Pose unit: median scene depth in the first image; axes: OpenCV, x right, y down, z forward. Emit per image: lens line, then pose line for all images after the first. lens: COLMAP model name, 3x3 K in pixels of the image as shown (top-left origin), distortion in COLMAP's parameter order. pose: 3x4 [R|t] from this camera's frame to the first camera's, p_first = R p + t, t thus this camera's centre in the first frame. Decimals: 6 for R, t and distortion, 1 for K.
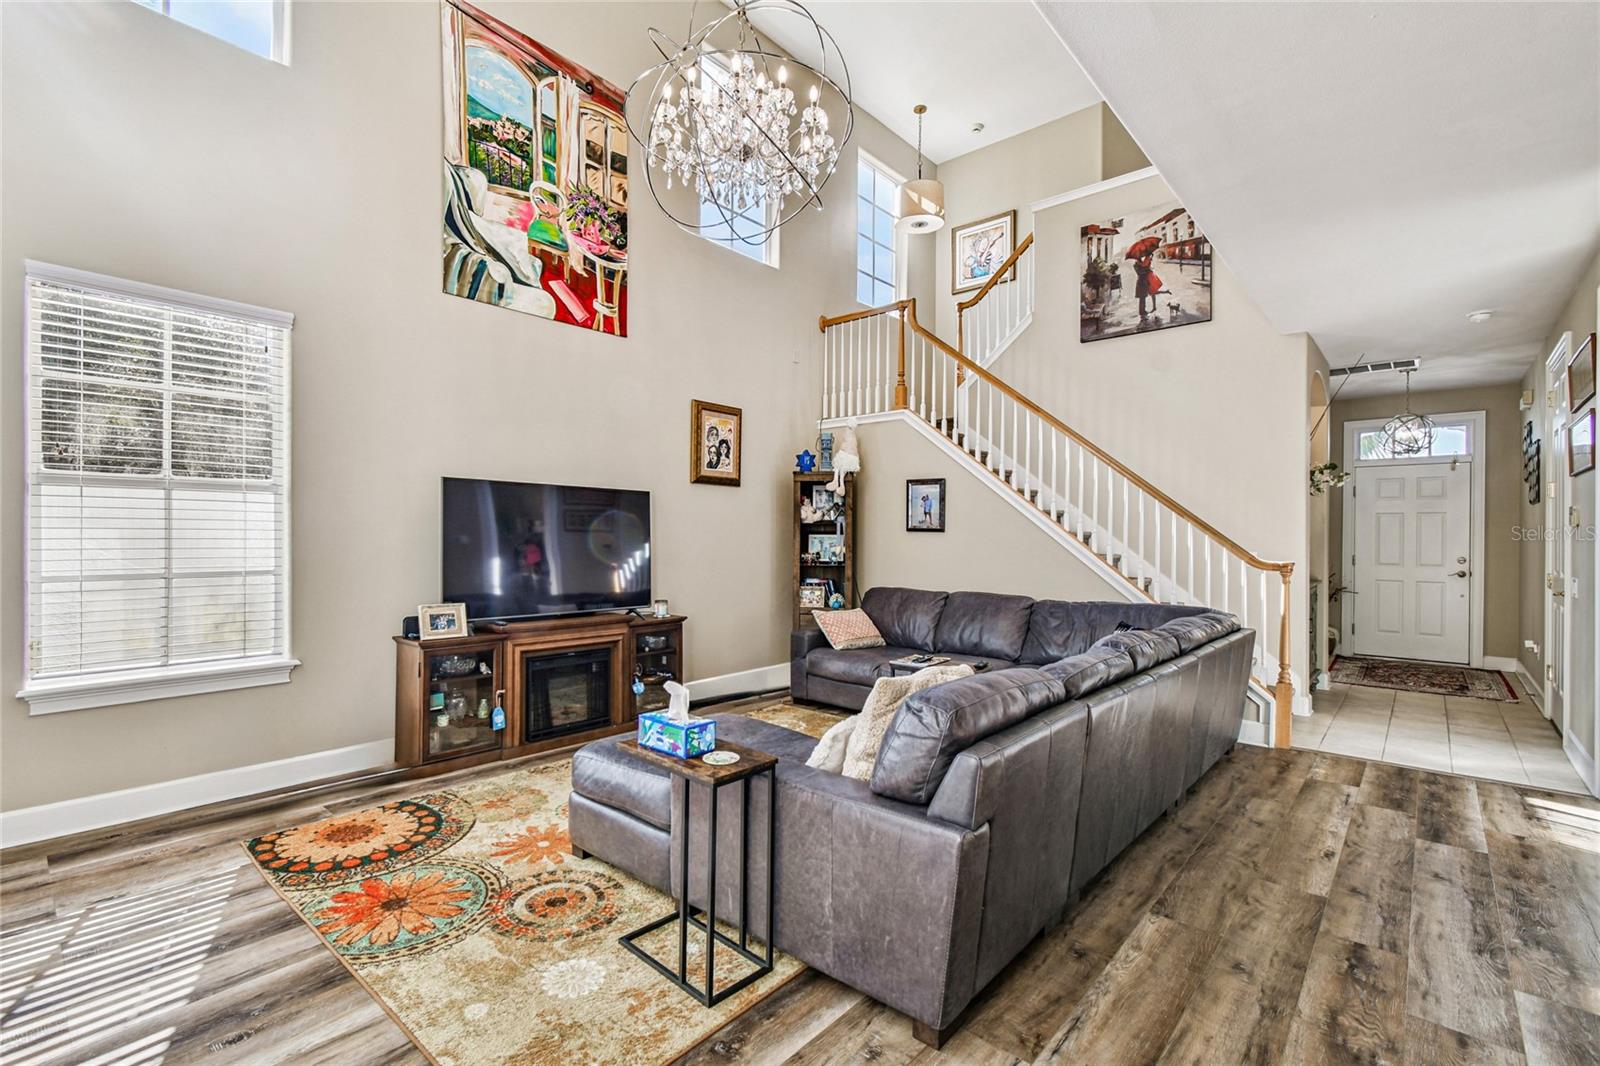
lens RADIAL K [[726.0, 0, 801.1], [0, 726.0, 532.9], [0, 0, 1]] dist [-0.002050, -0.000979]
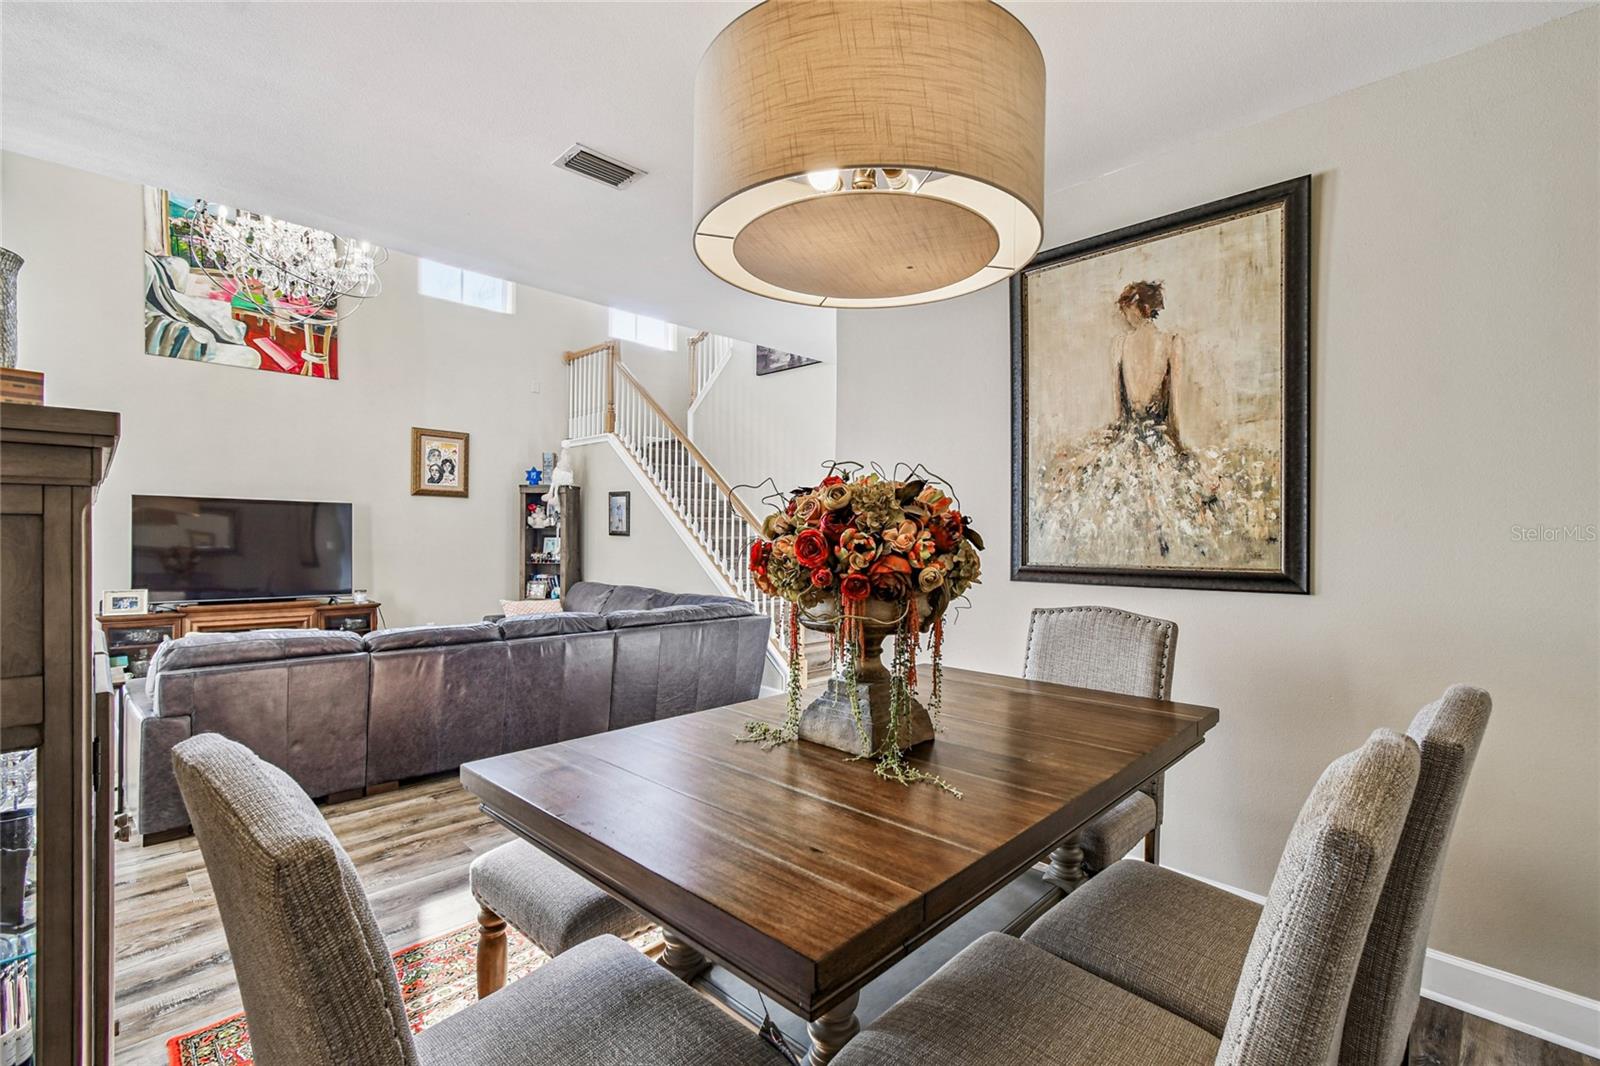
lens RADIAL K [[726.0, 0, 798.9], [0, 726.0, 536.2], [0, 0, 1]] dist [-0.002050, -0.000979]
pose [[0.998874, 0.003512, -0.047313, 0.624845], [-0.003306, 0.999985, 0.004442, -0.008365], [0.047328, -0.004281, 0.998870, -0.213648]]
